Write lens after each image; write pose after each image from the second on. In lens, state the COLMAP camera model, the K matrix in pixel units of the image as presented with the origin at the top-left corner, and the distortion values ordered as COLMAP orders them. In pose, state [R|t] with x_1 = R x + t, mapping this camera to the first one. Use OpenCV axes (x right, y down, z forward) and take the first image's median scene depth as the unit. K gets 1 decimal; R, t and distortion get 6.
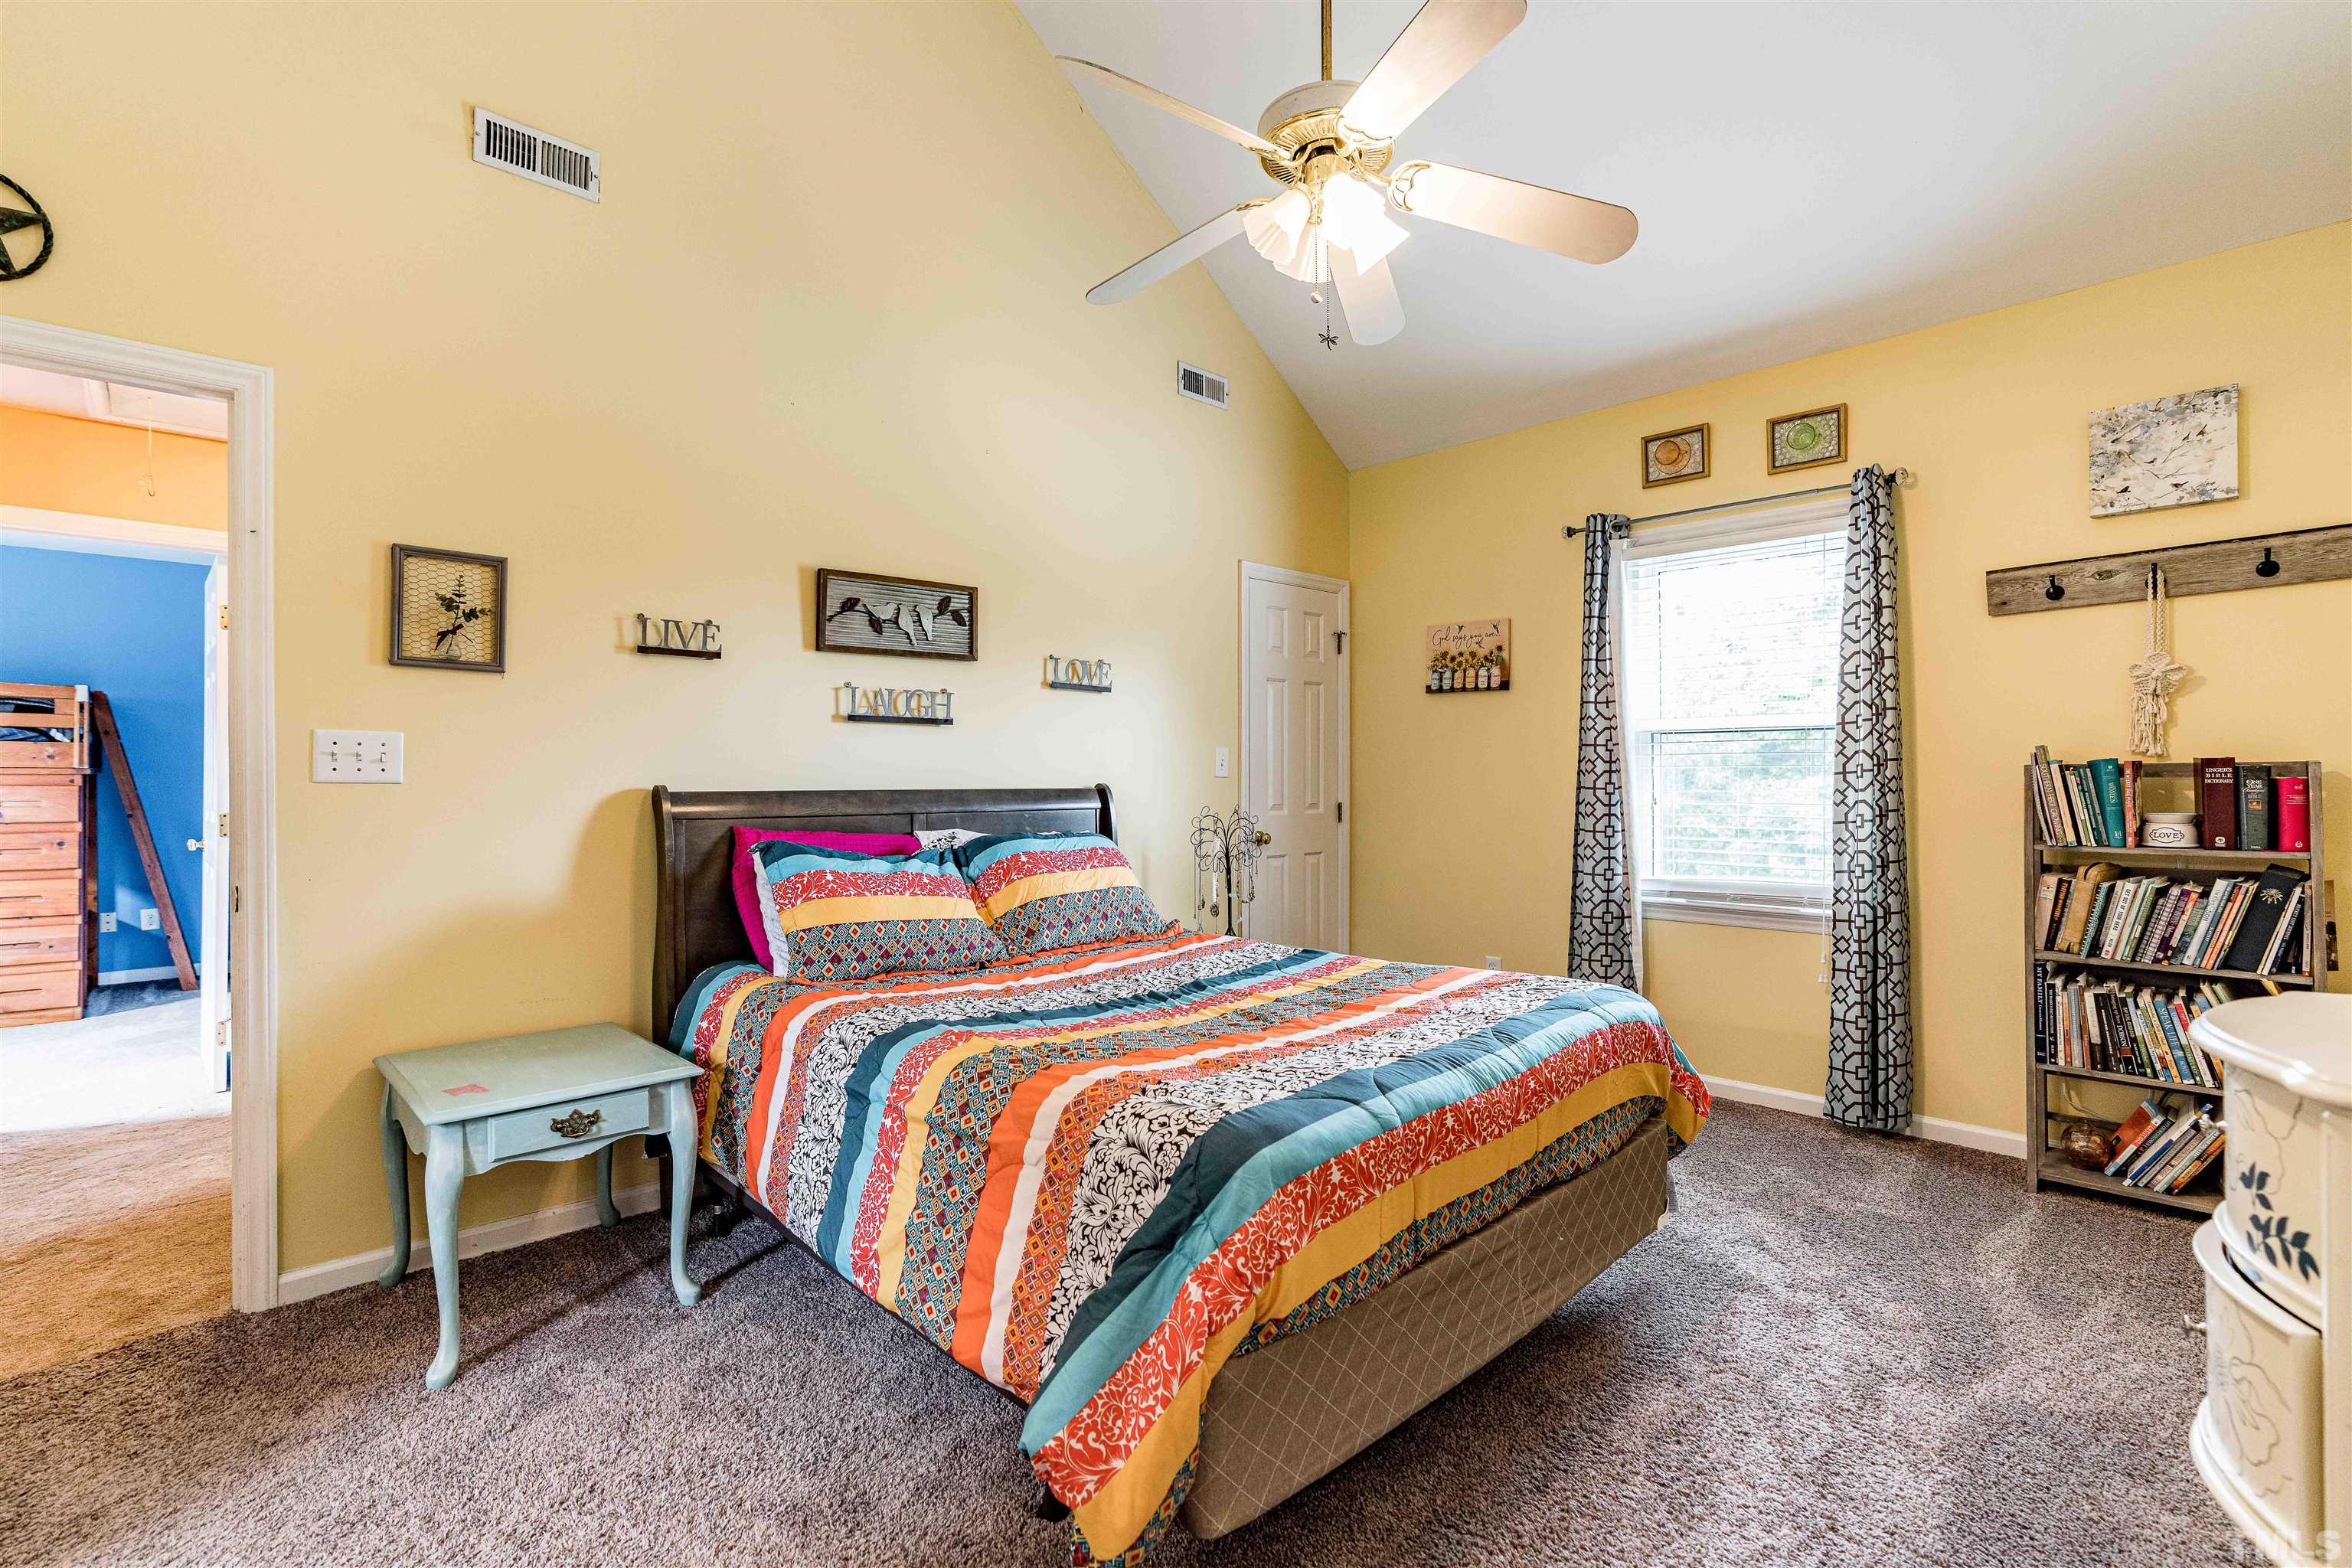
lens RADIAL K [[1080.3, 0, 1193.2], [0, 1080.3, 782.2], [0, 0, 1]] dist [-0.035046, 0.019961]
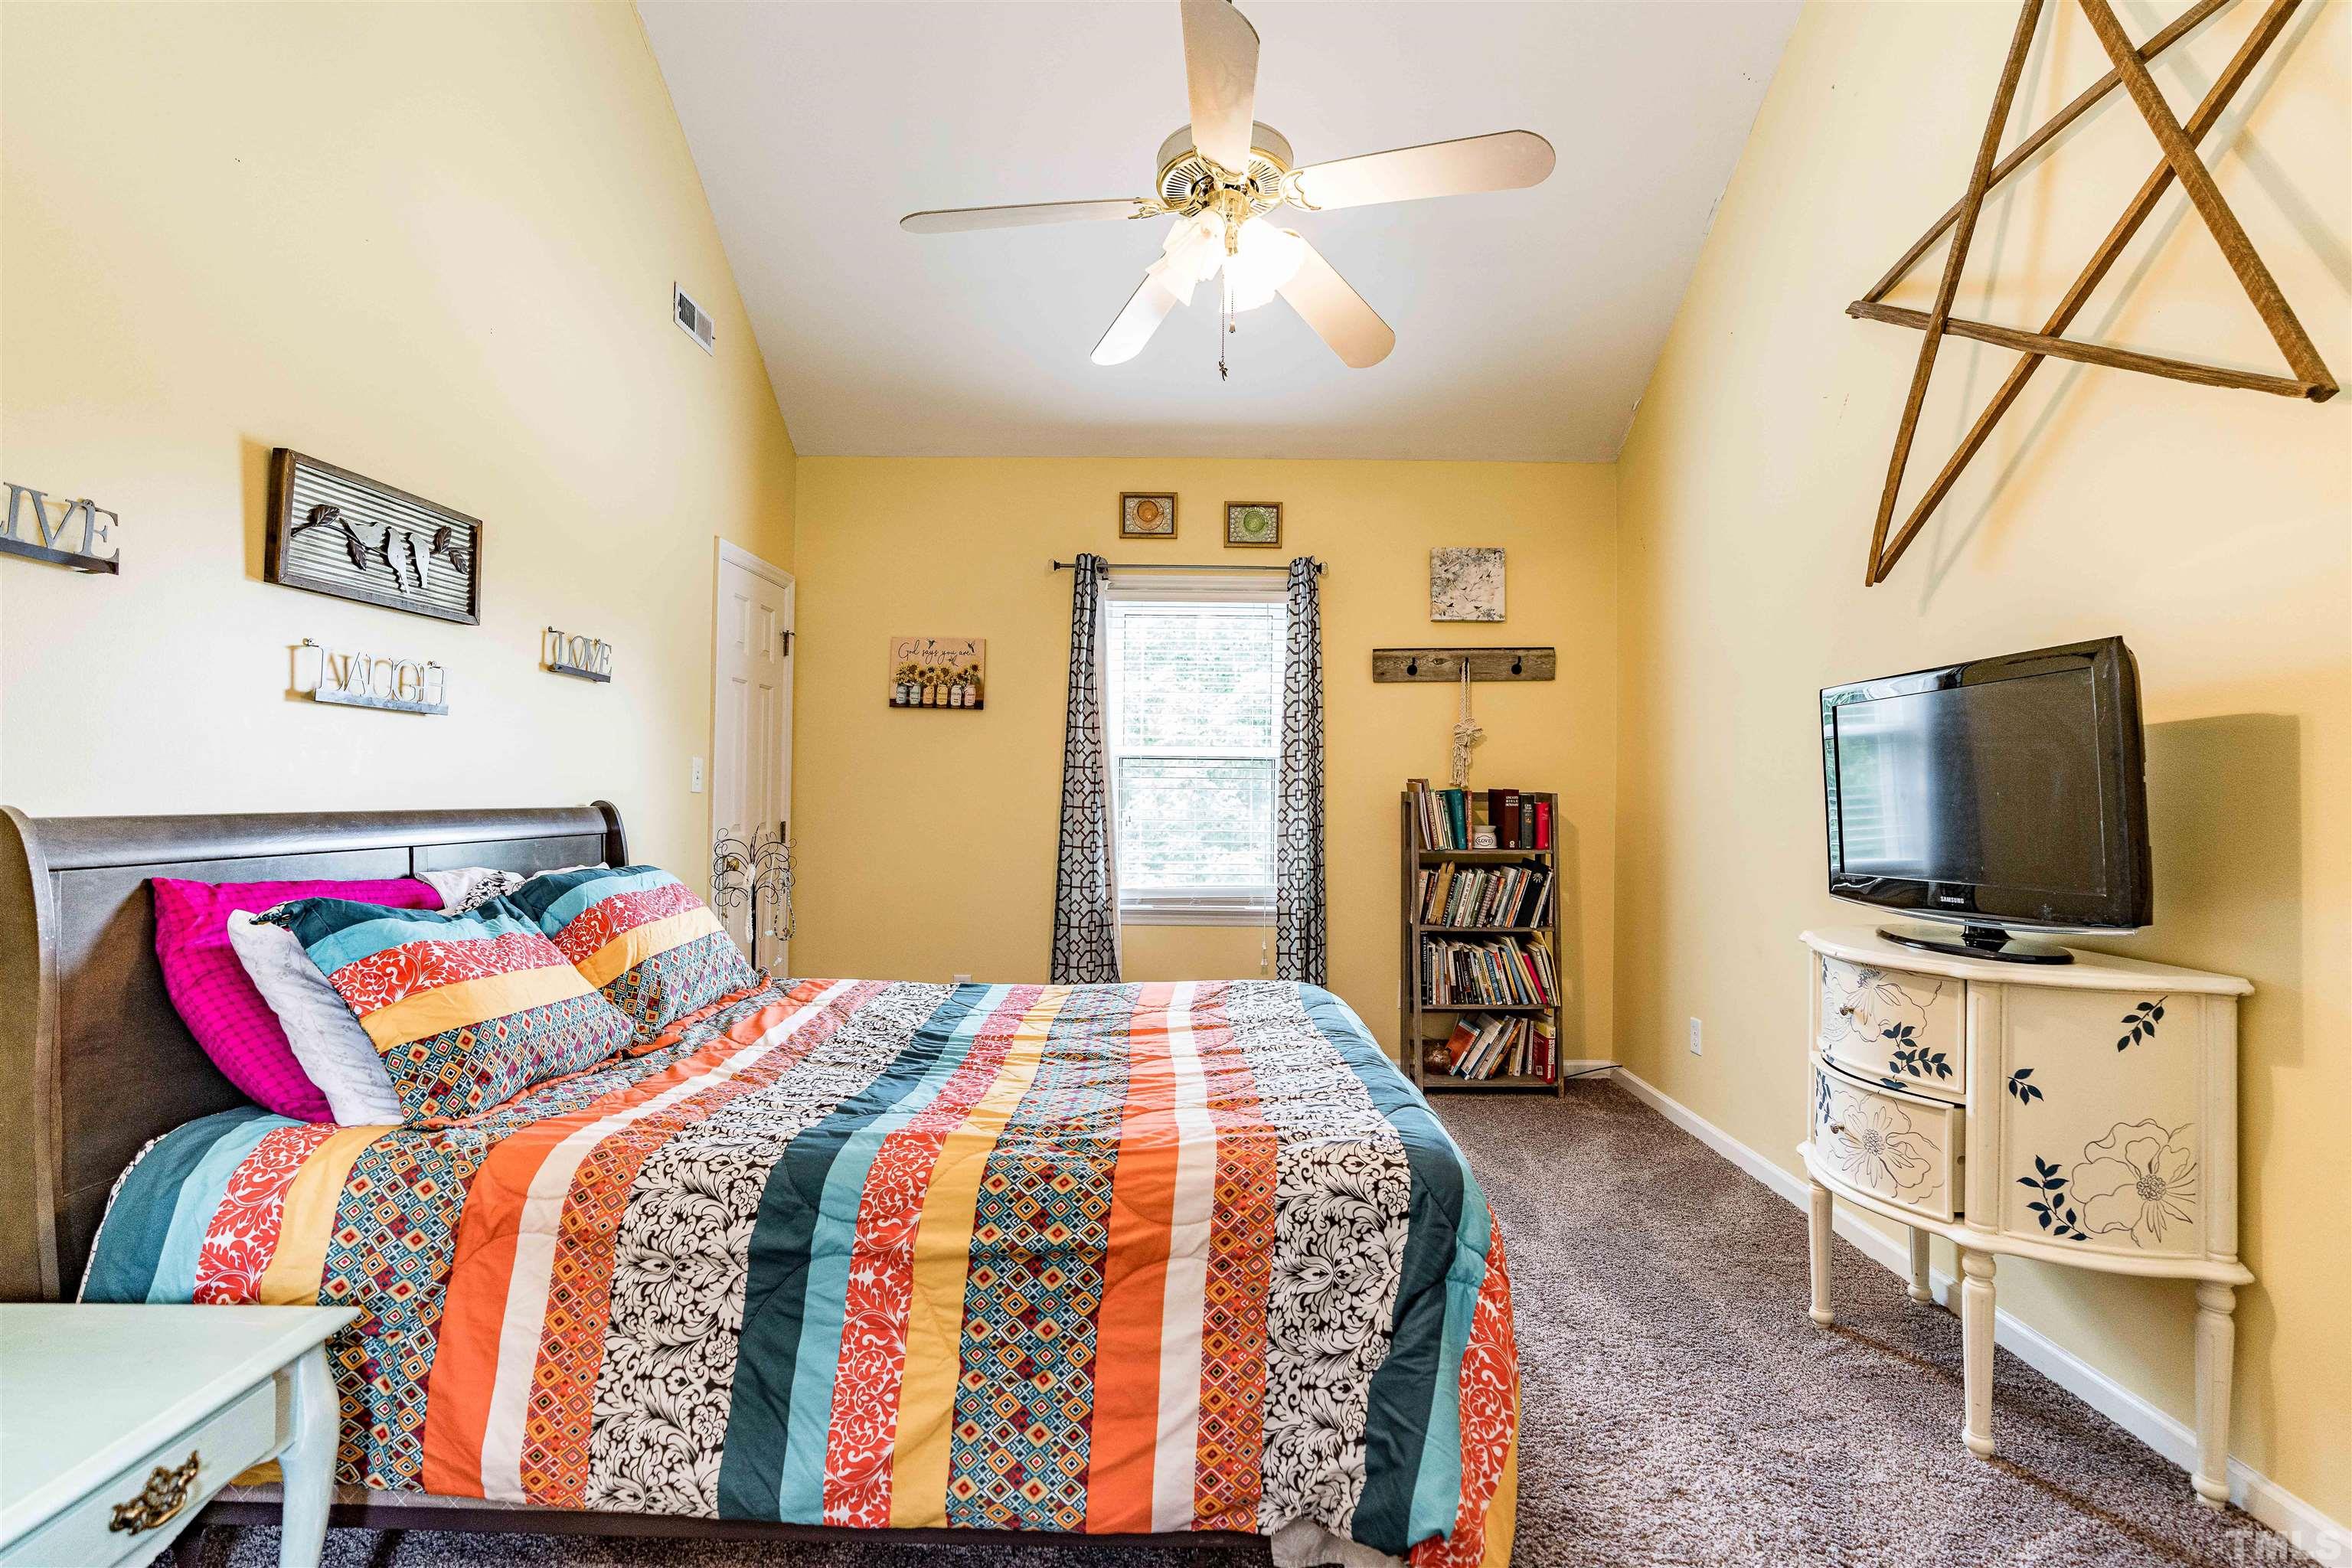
lens RADIAL K [[1080.3, 0, 1187.7], [0, 1080.3, 778.4], [0, 0, 1]] dist [-0.035046, 0.019961]
pose [[0.699197, 0.019389, 0.714666, -0.409161], [-0.008666, 0.999789, -0.018646, -0.004992], [-0.714877, 0.006844, 0.699217, 0.210521]]
